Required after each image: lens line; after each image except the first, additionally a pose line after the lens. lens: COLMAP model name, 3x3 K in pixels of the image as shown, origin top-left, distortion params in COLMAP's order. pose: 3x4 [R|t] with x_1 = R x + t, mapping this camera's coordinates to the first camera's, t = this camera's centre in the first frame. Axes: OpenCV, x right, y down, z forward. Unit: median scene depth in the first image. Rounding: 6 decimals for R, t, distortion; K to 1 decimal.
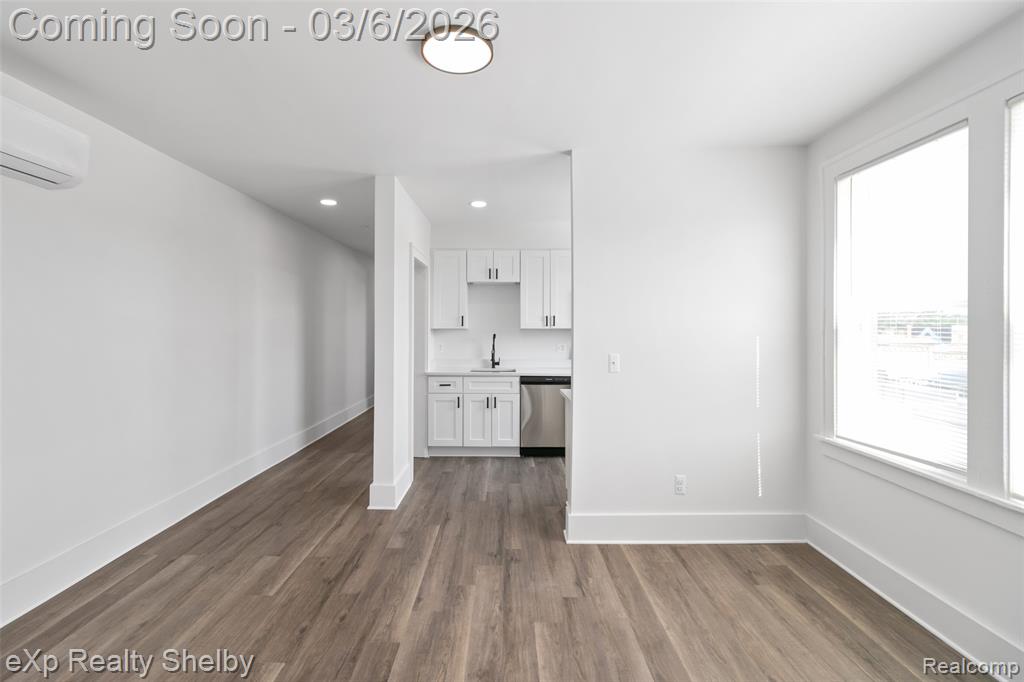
lens RADIAL K [[473.9, 0, 487.8], [0, 473.9, 332.1], [0, 0, 1]] dist [0.006397, -0.000625]
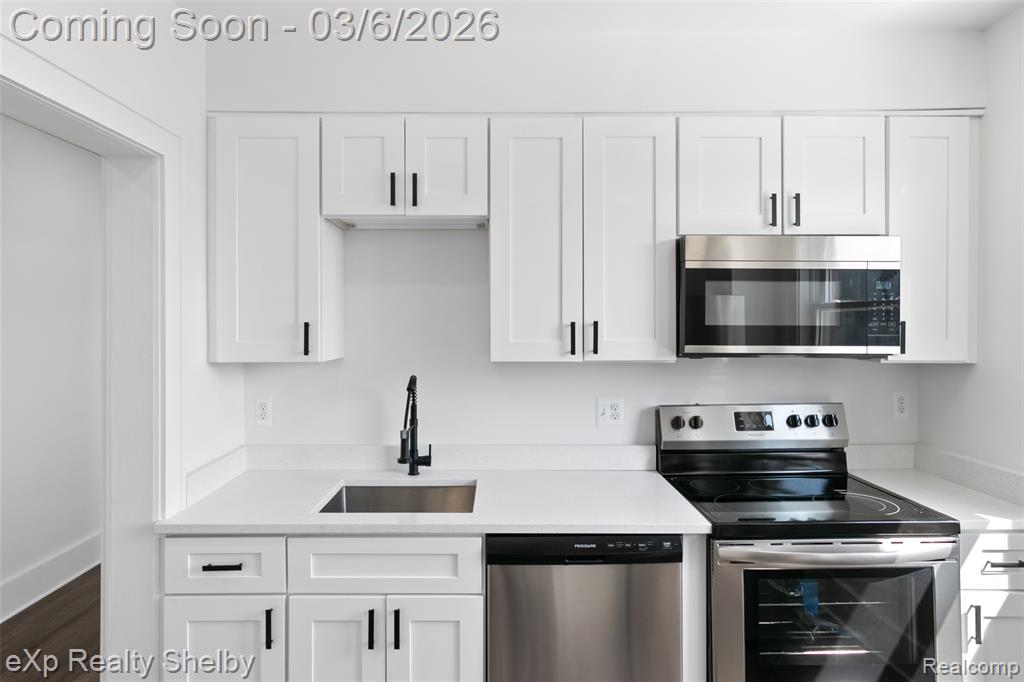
lens RADIAL K [[555.0, 0, 487.1], [0, 555.0, 323.0], [0, 0, 1]] dist [-0.000961, -0.000525]
pose [[0.999890, -0.001980, 0.014684, 0.061762], [0.002045, 0.999988, -0.004381, -0.032028], [-0.014675, 0.004410, 0.999883, 0.630477]]
